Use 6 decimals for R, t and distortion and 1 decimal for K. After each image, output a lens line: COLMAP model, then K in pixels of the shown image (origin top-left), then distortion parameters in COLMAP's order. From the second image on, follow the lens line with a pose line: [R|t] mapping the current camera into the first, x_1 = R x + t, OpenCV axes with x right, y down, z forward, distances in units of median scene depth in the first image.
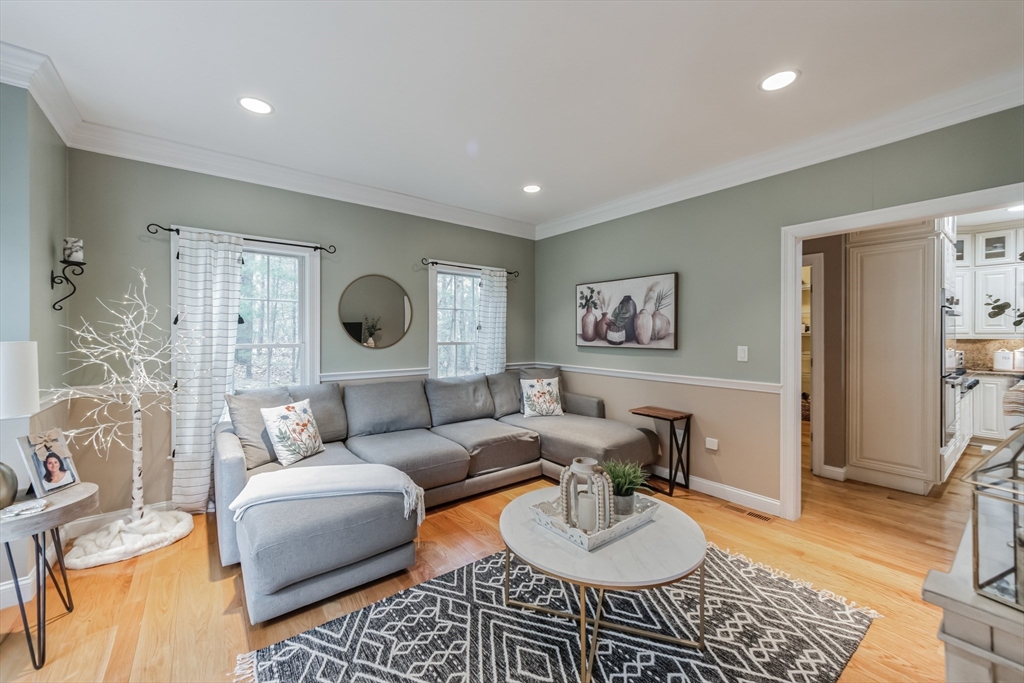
lens RADIAL K [[401.3, 0, 510.7], [0, 401.3, 337.8], [0, 0, 1]] dist [0.004632, 0.000409]
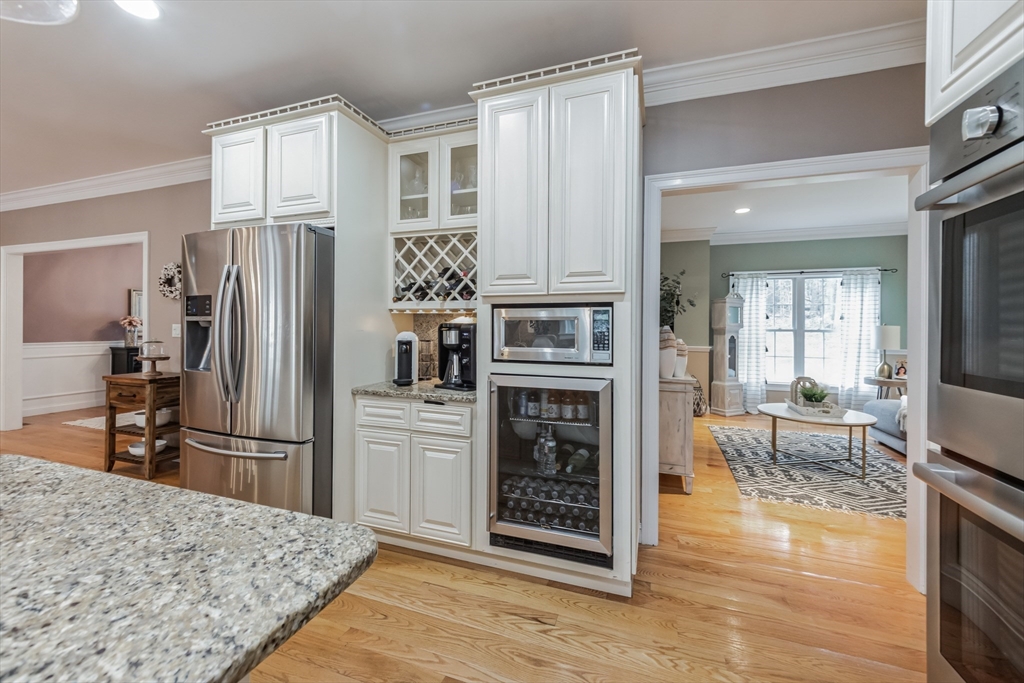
lens RADIAL K [[401.3, 0, 516.0], [0, 401.3, 332.3], [0, 0, 1]] dist [0.004632, 0.000409]
pose [[-0.845413, 0.000182, -0.534113, 2.599020], [-0.004750, 0.999958, 0.007859, 0.041157], [0.534092, 0.009181, -0.845377, 1.928084]]
